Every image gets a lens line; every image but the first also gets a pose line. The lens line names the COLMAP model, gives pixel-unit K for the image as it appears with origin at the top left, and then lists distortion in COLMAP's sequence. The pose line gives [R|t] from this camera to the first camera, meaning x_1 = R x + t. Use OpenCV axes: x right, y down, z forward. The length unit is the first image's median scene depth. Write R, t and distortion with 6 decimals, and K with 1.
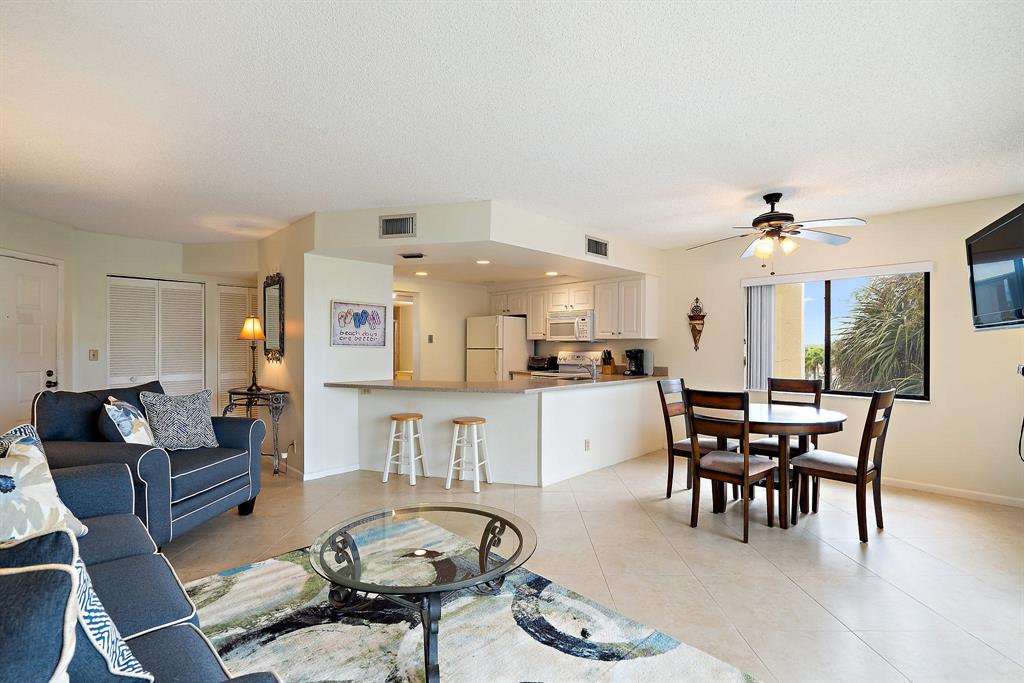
lens RADIAL K [[470.4, 0, 502.2], [0, 470.4, 346.5], [0, 0, 1]] dist [-0.002021, -0.000495]
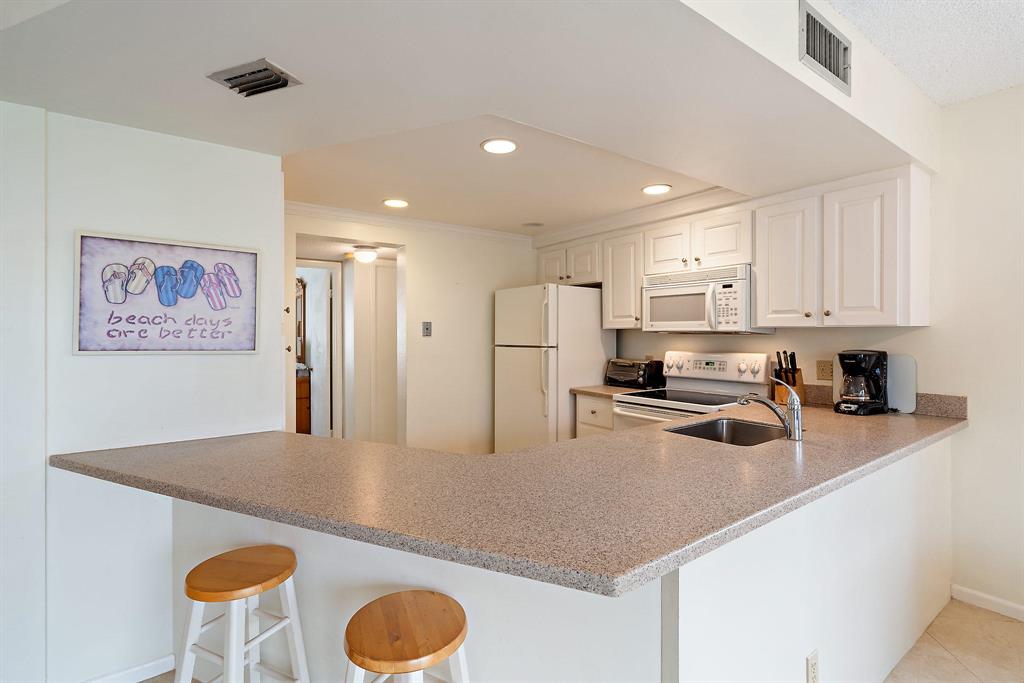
lens RADIAL K [[470.4, 0, 496.9], [0, 470.4, 328.6], [0, 0, 1]] dist [-0.002021, -0.000495]
pose [[0.988927, -0.007117, -0.148233, 0.019964], [0.005862, 0.999943, -0.008905, -0.015929], [0.148288, 0.007938, 0.988912, 0.666494]]
